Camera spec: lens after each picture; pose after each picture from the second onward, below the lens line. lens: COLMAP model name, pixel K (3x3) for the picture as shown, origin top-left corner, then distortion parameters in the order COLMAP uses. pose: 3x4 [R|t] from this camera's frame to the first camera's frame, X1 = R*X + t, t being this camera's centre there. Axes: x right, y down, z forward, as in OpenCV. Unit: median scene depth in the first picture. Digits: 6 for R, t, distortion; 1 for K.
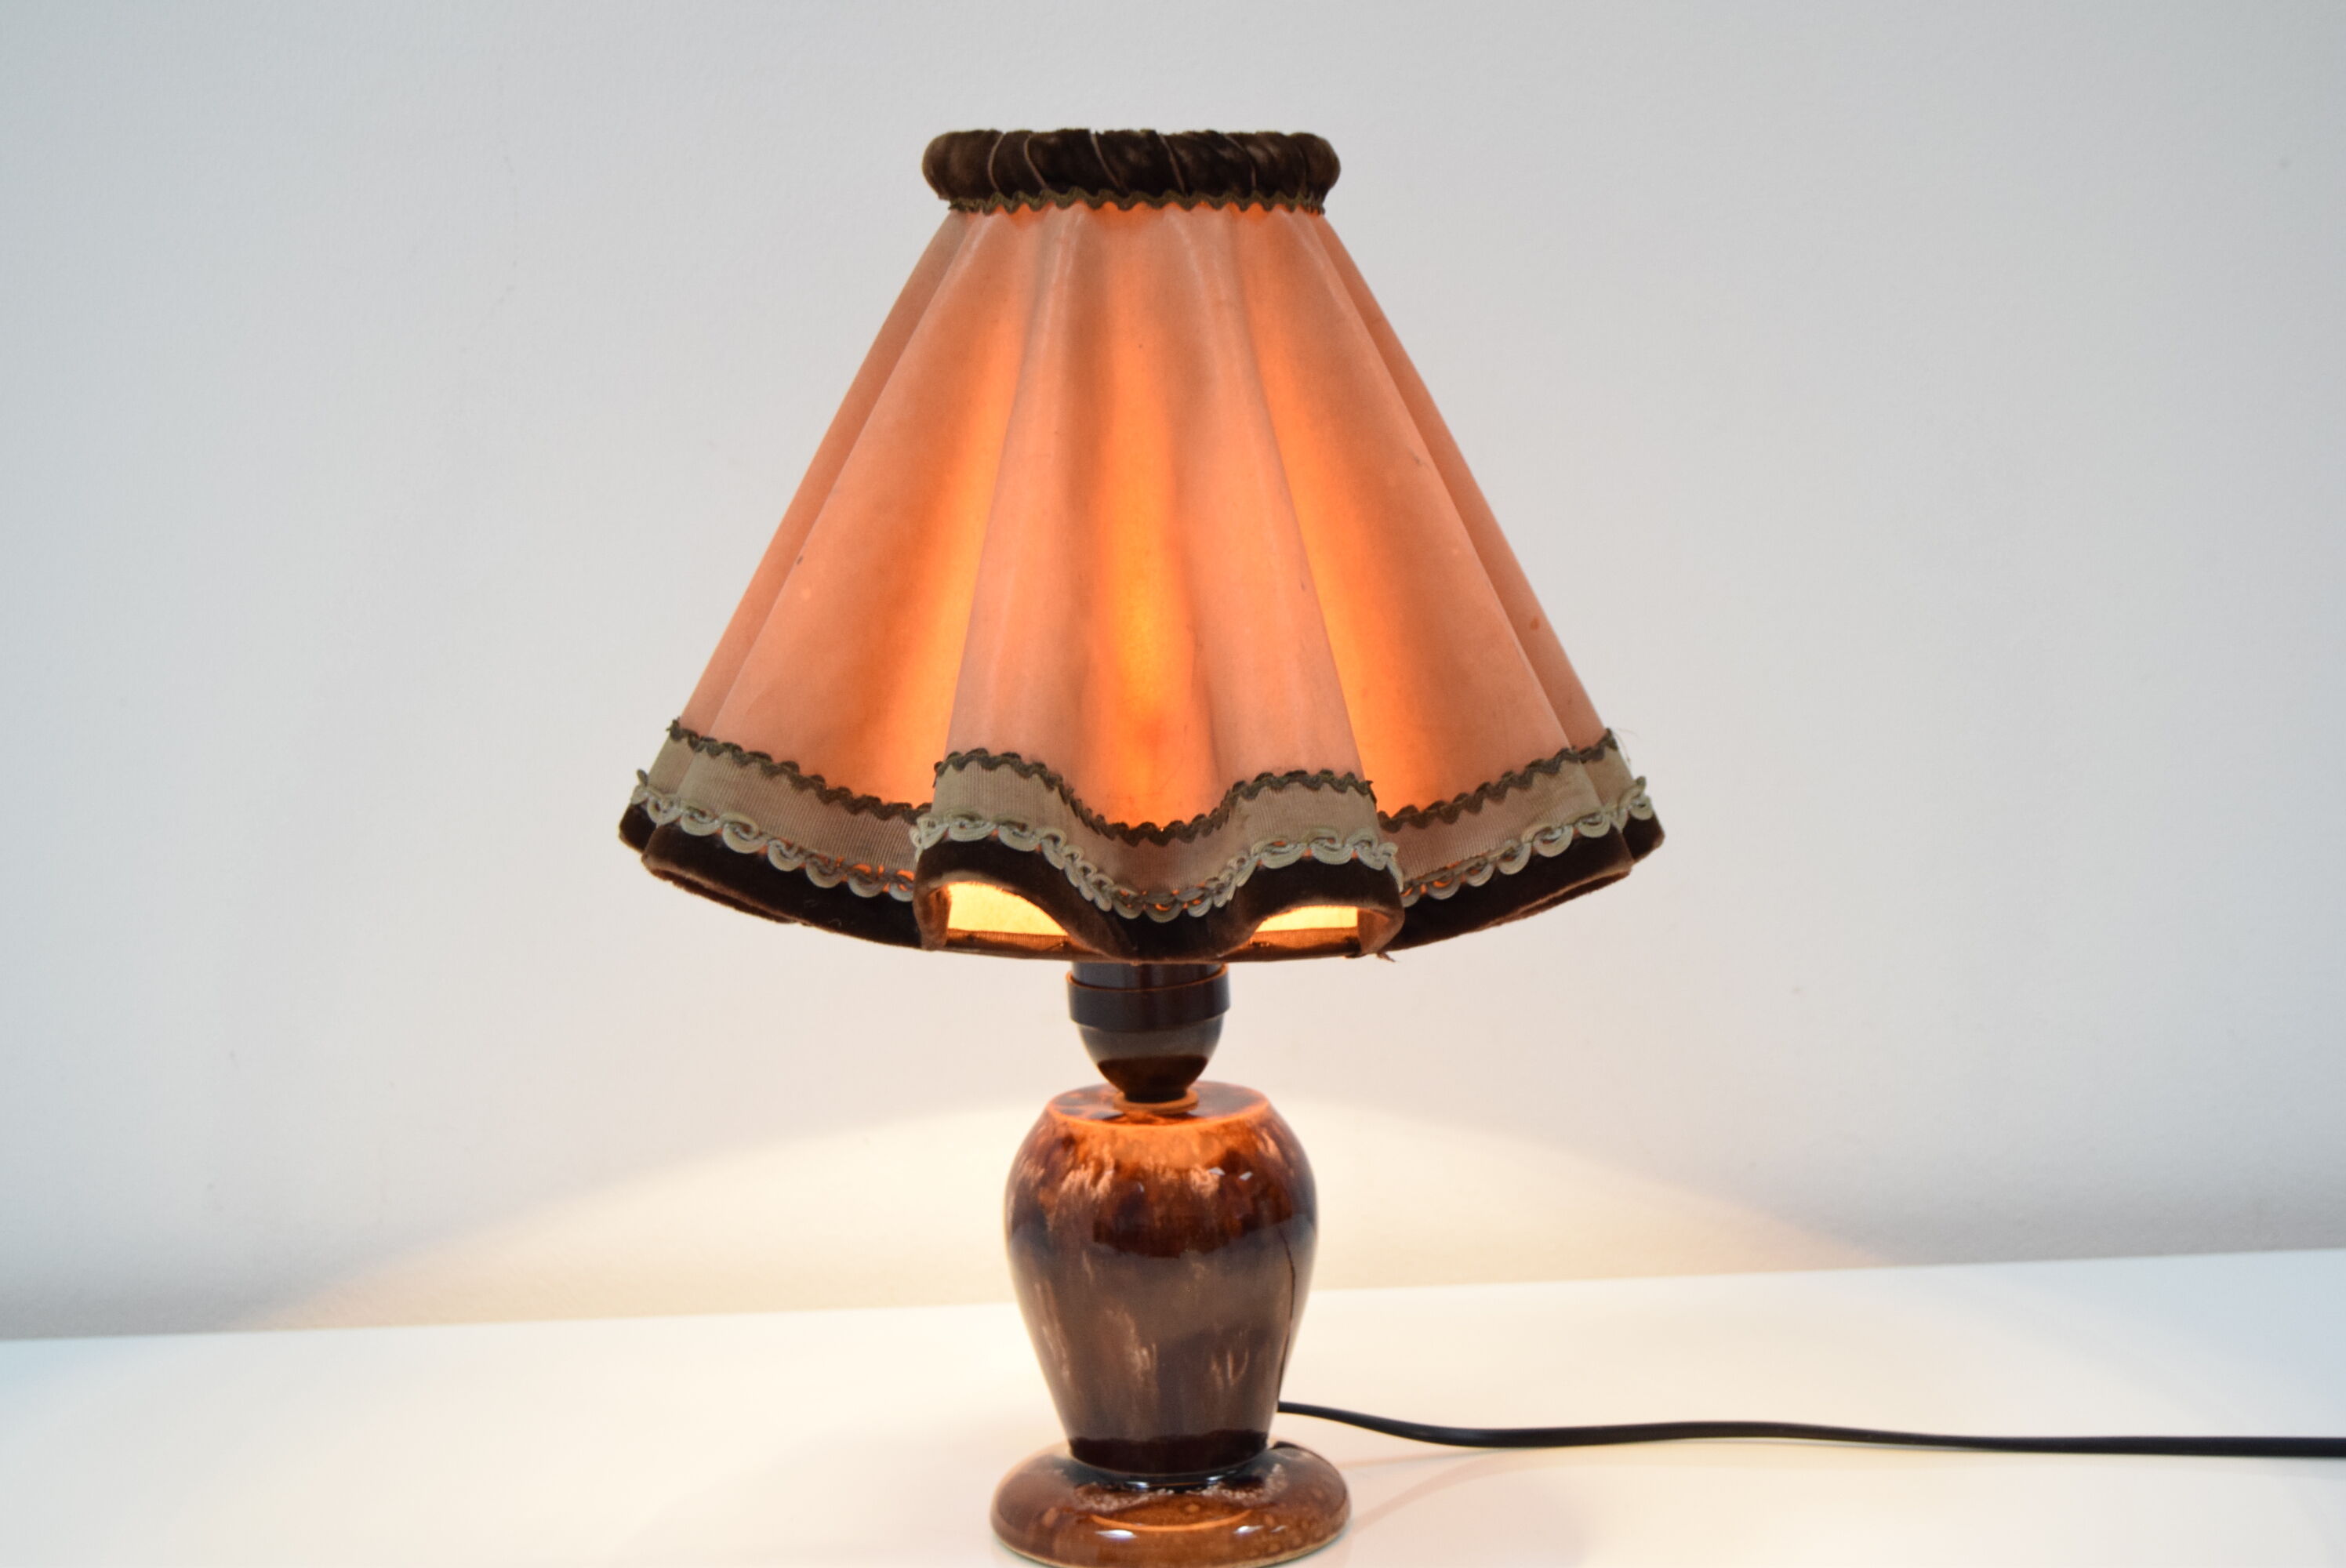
lens RADIAL K [[4328.9, 0, 1173.0], [0, 4328.9, 784.0], [0, 0, 1]] dist [0.002828, -0.138437]
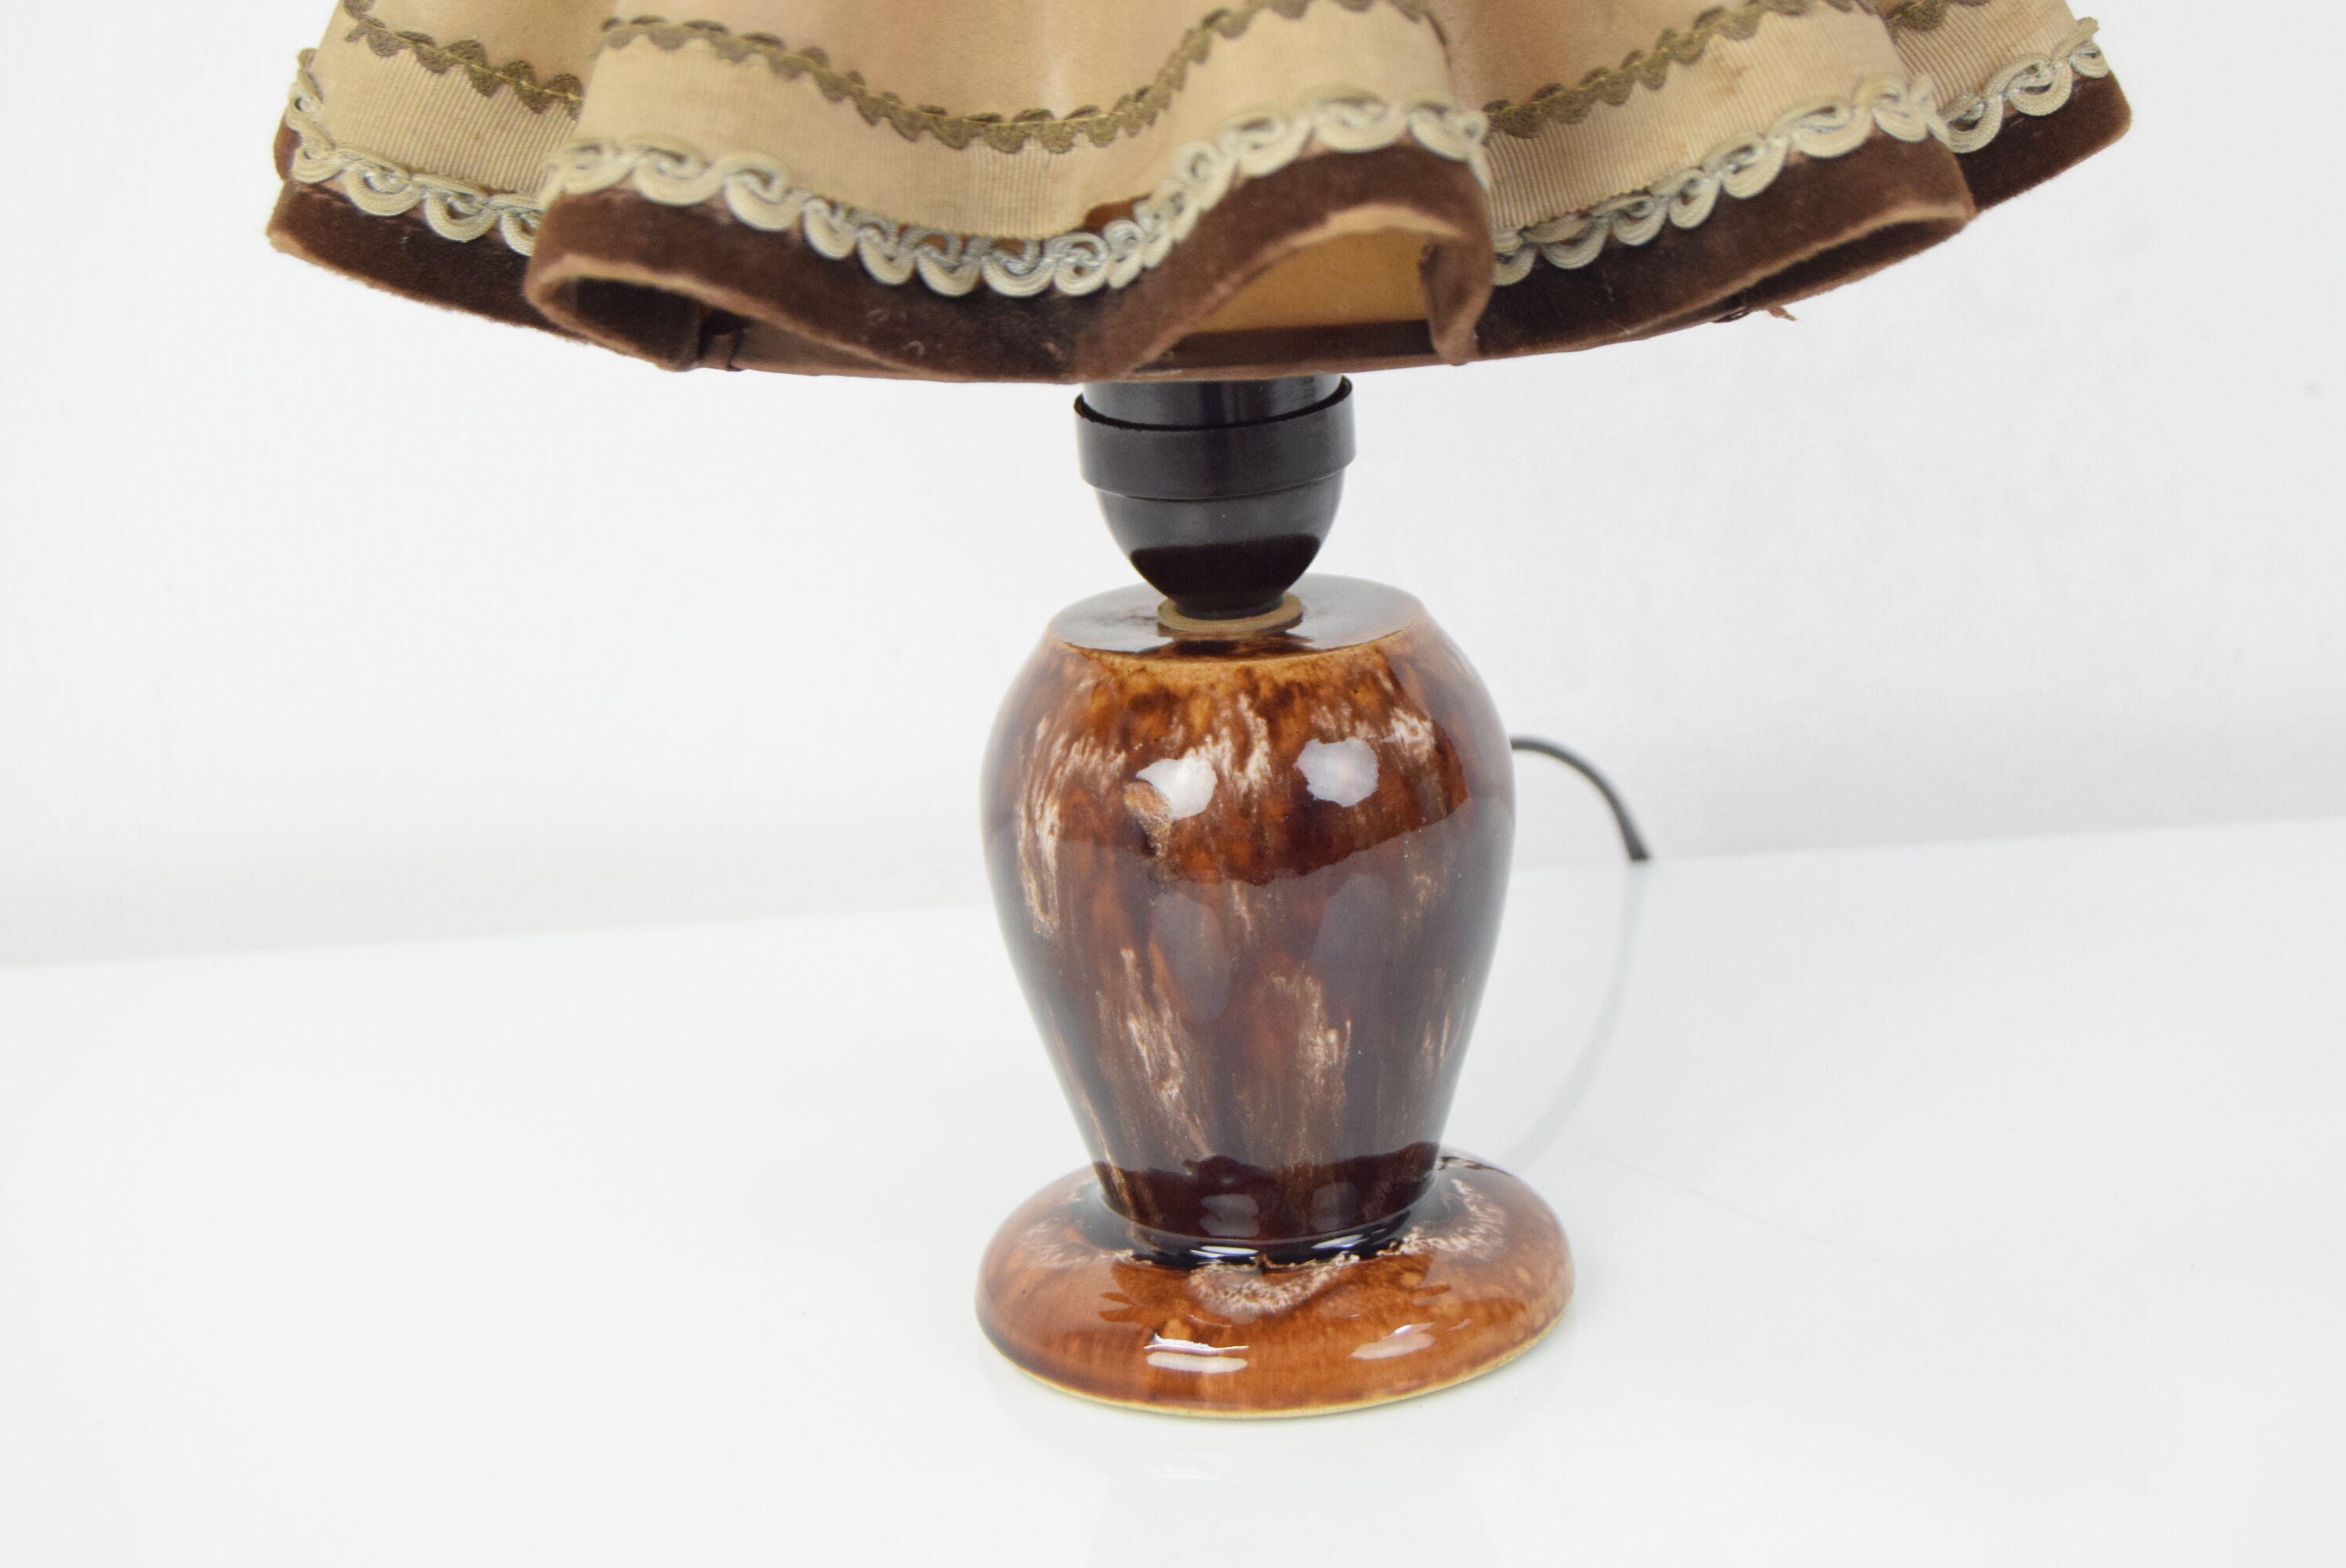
lens RADIAL K [[4480.3, 0, 1184.9], [0, 4480.3, 713.7], [0, 0, 1]] dist [0.004572, -0.107029]
pose [[0.908614, -0.132585, 0.396032, -0.268619], [0.088504, 0.987861, 0.127666, 0.009001], [-0.408151, -0.080948, 0.909318, 0.476484]]
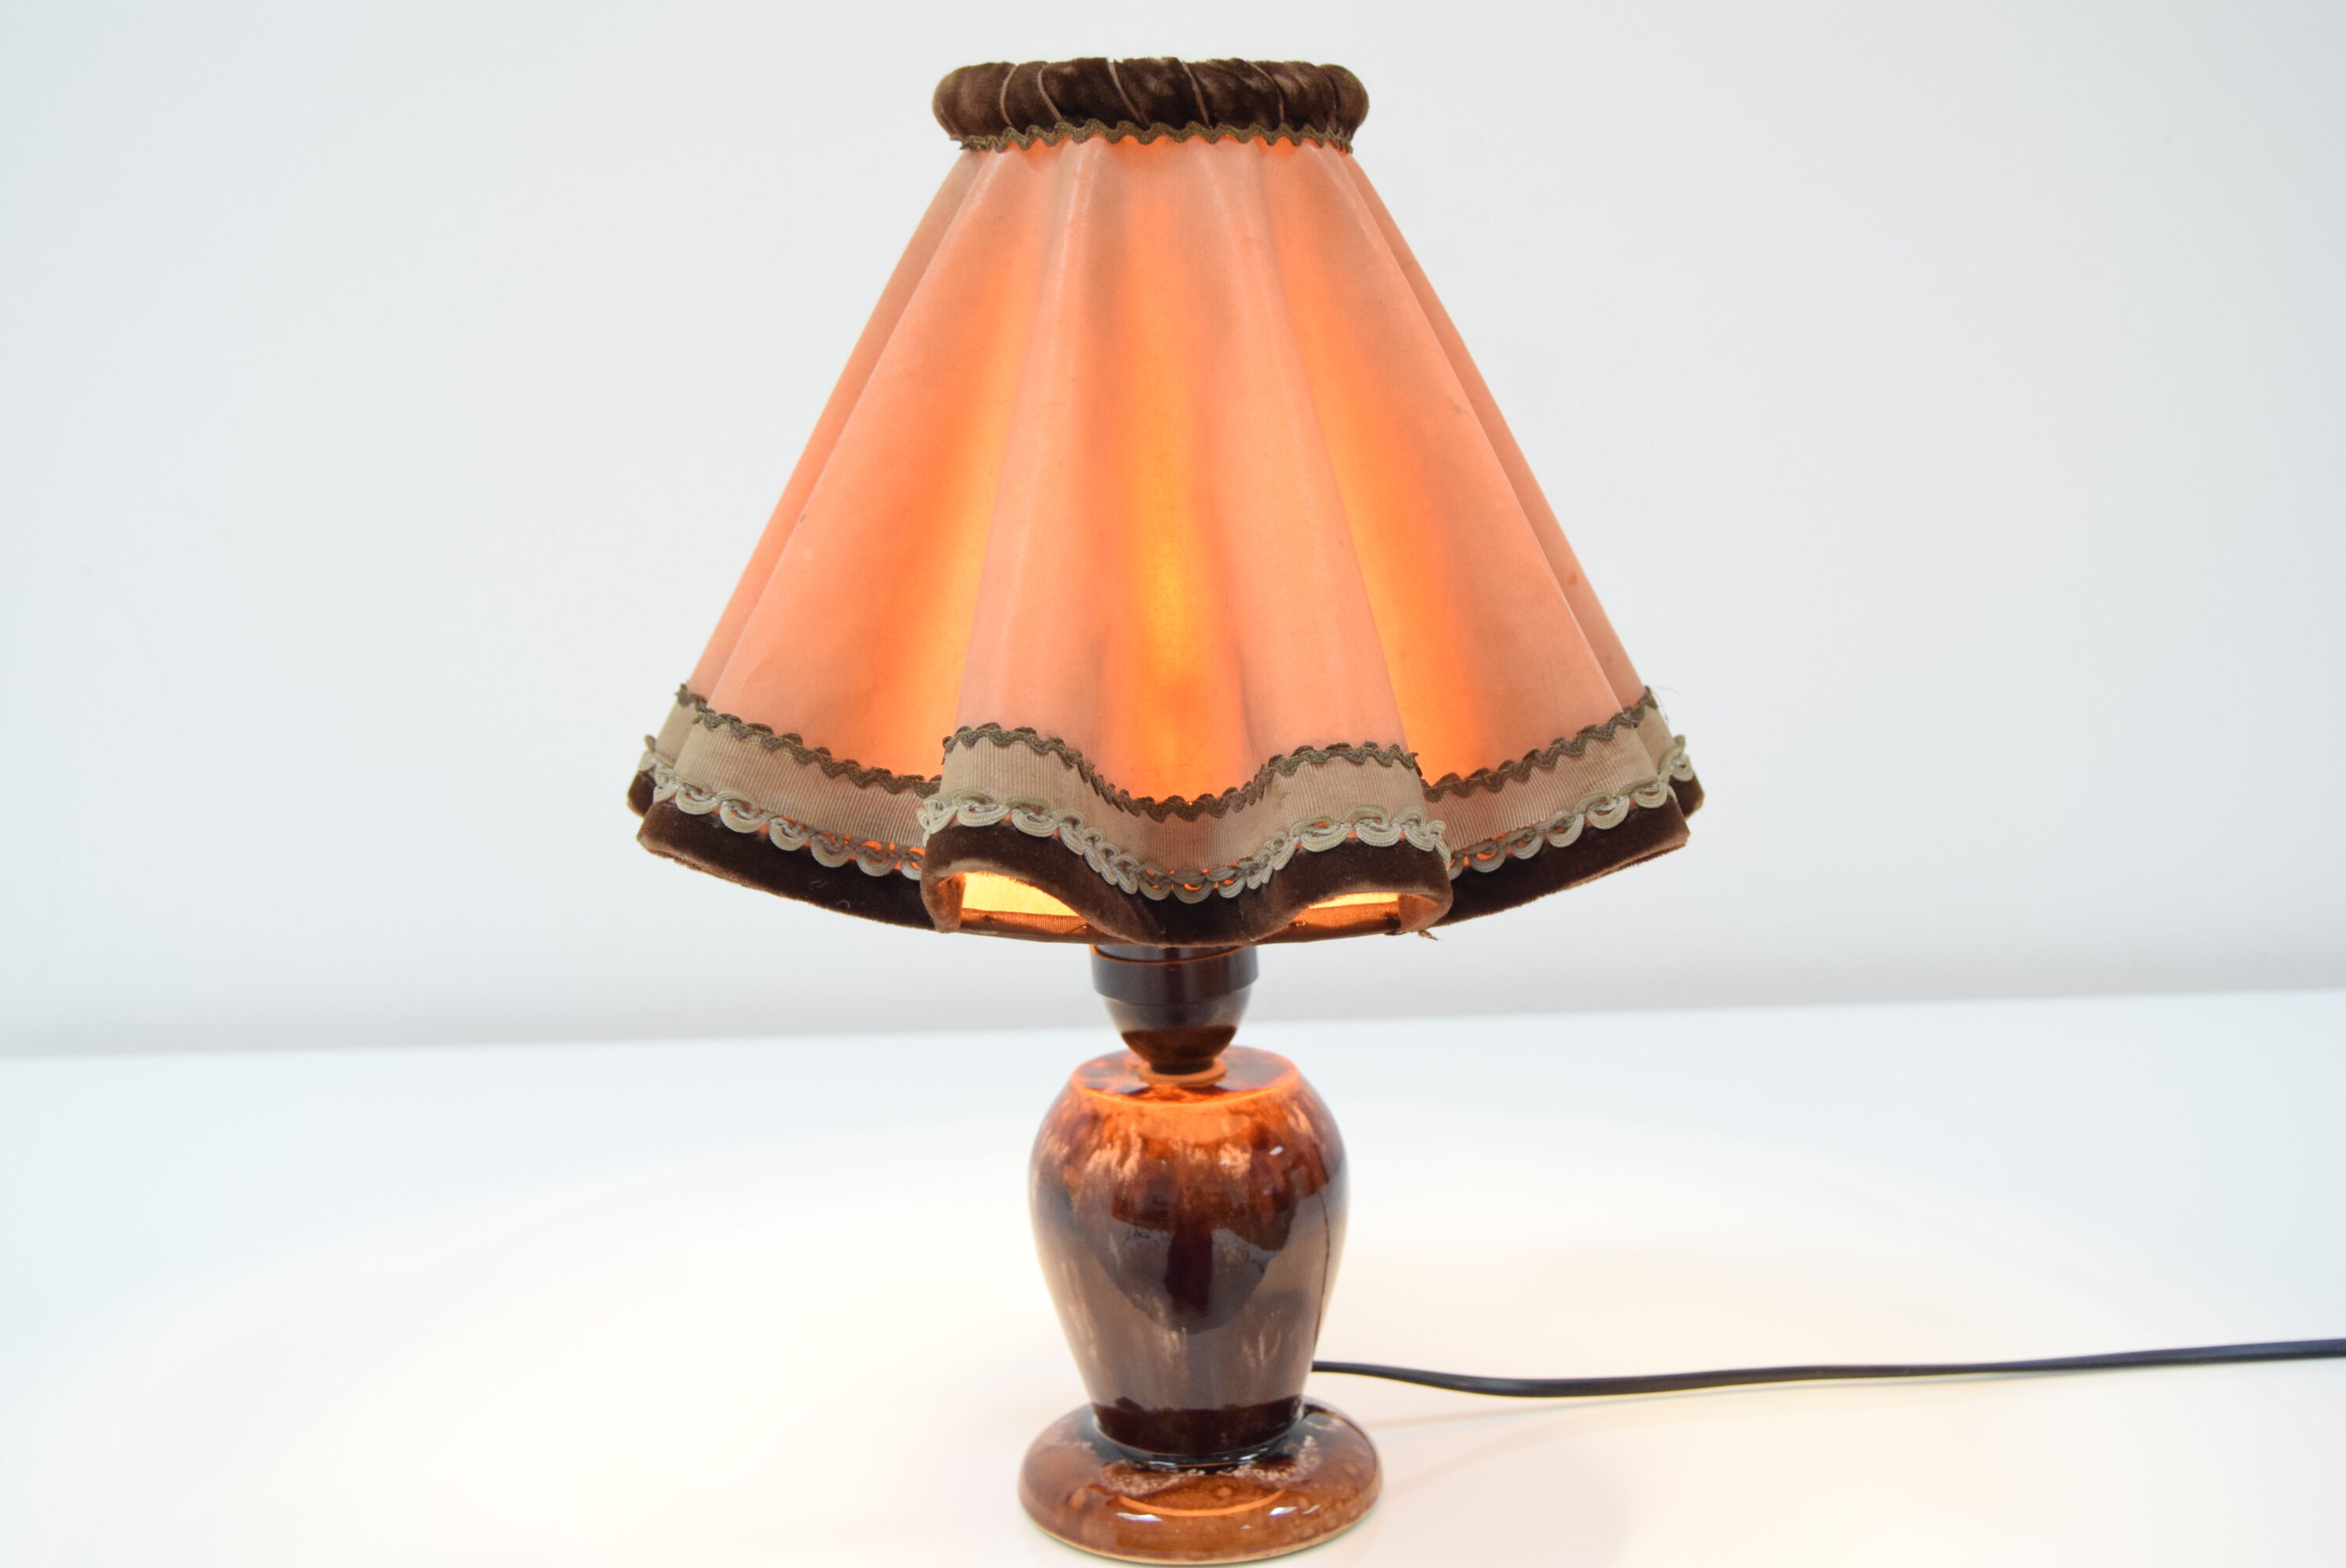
lens RADIAL K [[3015.8, 0, 1172.0], [0, 3015.8, 762.7], [0, 0, 1]] dist [-0.072995, -0.002227]
pose [[0.999974, -0.007271, 0.000011, -0.006317], [0.007268, 0.999597, 0.027447, -0.015911], [-0.000210, -0.027447, 0.999623, 0.343144]]
